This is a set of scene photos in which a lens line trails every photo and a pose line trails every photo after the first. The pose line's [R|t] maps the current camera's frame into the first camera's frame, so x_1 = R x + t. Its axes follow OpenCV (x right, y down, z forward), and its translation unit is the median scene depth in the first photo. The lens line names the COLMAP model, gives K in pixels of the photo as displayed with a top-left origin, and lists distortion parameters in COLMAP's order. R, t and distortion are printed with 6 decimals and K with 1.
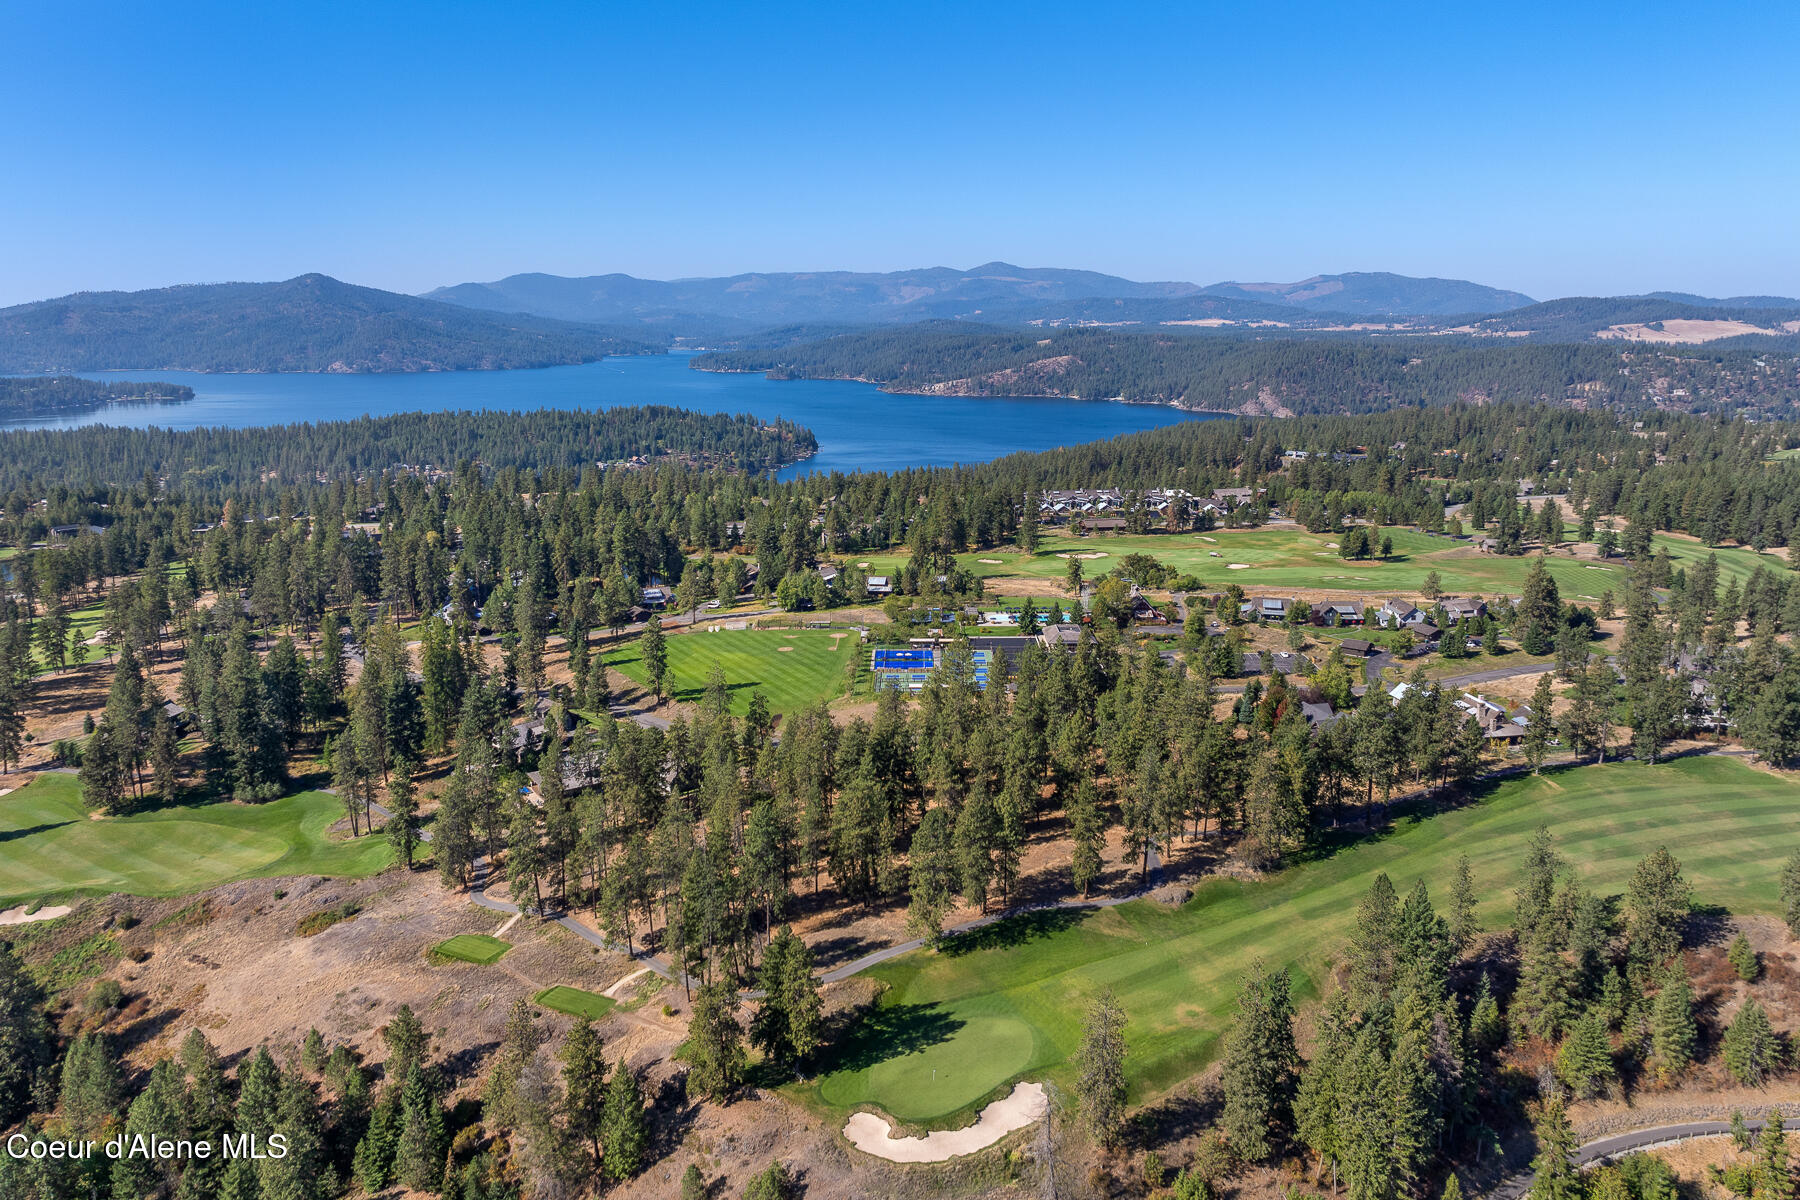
lens RADIAL K [[1338.6, 0, 911.3], [0, 1338.6, 597.2], [0, 0, 1]] dist [-0.027124, 0.014612]
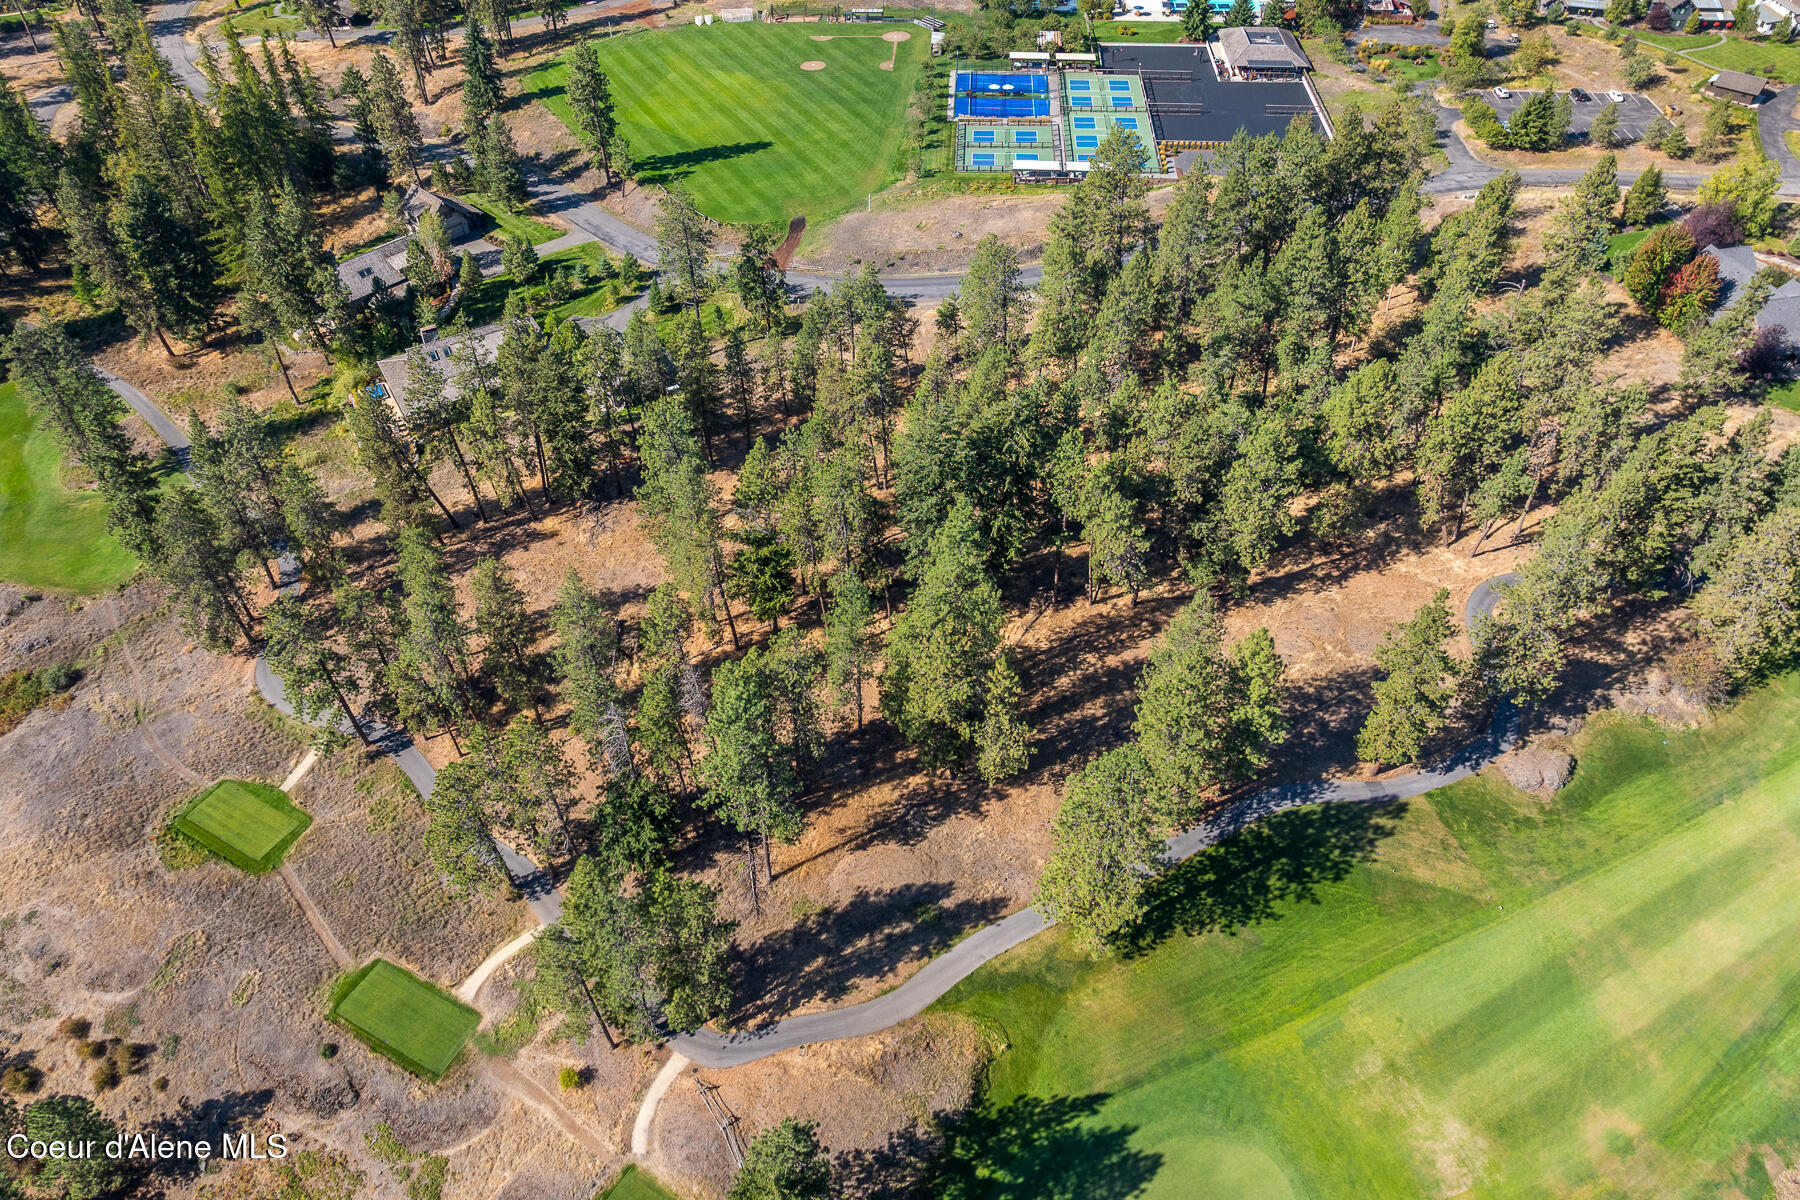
lens RADIAL K [[1338.6, 0, 911.3], [0, 1338.6, 597.2], [0, 0, 1]] dist [-0.027124, 0.014612]
pose [[0.999124, 0.025243, -0.033369, -0.035178], [-0.005749, 0.872770, 0.488098, -0.090178], [0.041445, -0.487479, 0.872151, 0.580297]]
